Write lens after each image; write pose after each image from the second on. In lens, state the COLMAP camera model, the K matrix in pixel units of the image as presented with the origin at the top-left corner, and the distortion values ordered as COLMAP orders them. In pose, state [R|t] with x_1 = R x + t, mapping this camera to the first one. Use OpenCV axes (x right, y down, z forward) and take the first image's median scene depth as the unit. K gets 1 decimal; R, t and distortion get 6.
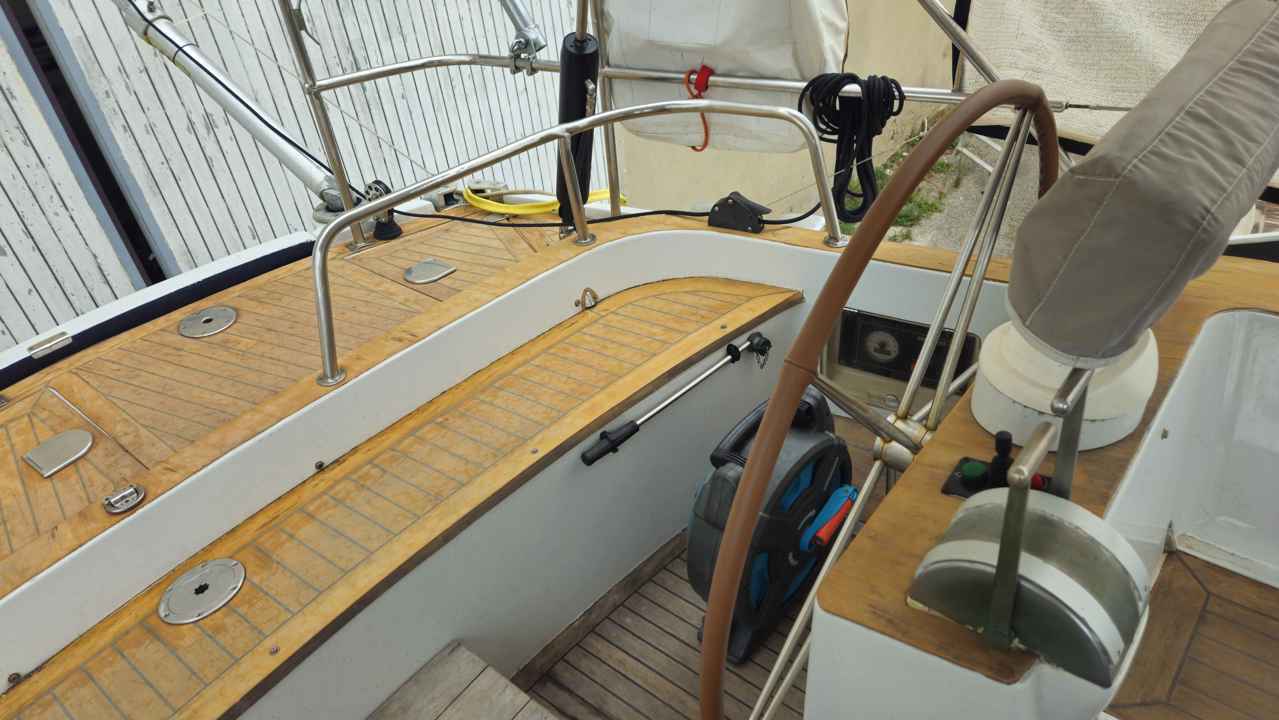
lens RADIAL K [[852.1, 0, 639.5], [0, 852.1, 360.0], [0, 0, 1]] dist [0.050686, -0.041054]
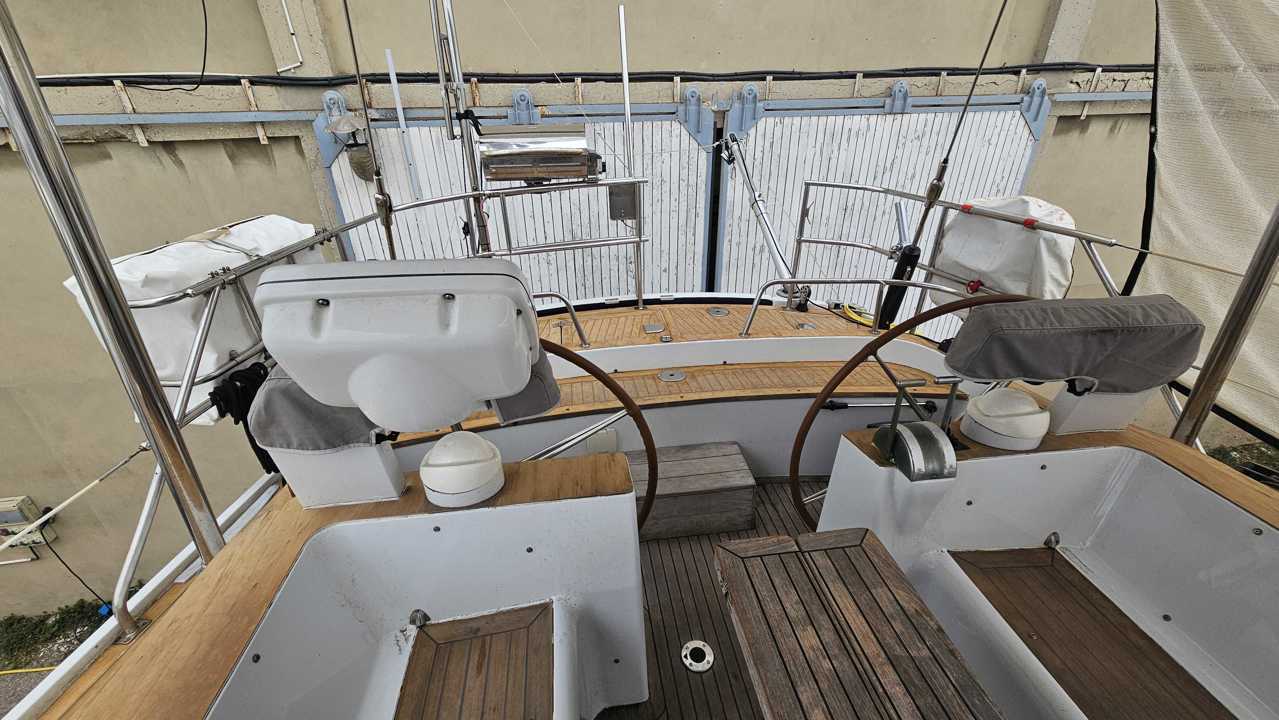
lens RADIAL K [[528.6, 0, 636.7], [0, 528.6, 358.6], [0, 0, 1]] dist [-0.003344, -0.000536]
pose [[0.720174, 0.394024, -0.571047, 0.252460], [-0.462346, 0.886244, 0.028424, 0.136618], [0.517286, 0.243551, 0.820425, -0.337974]]
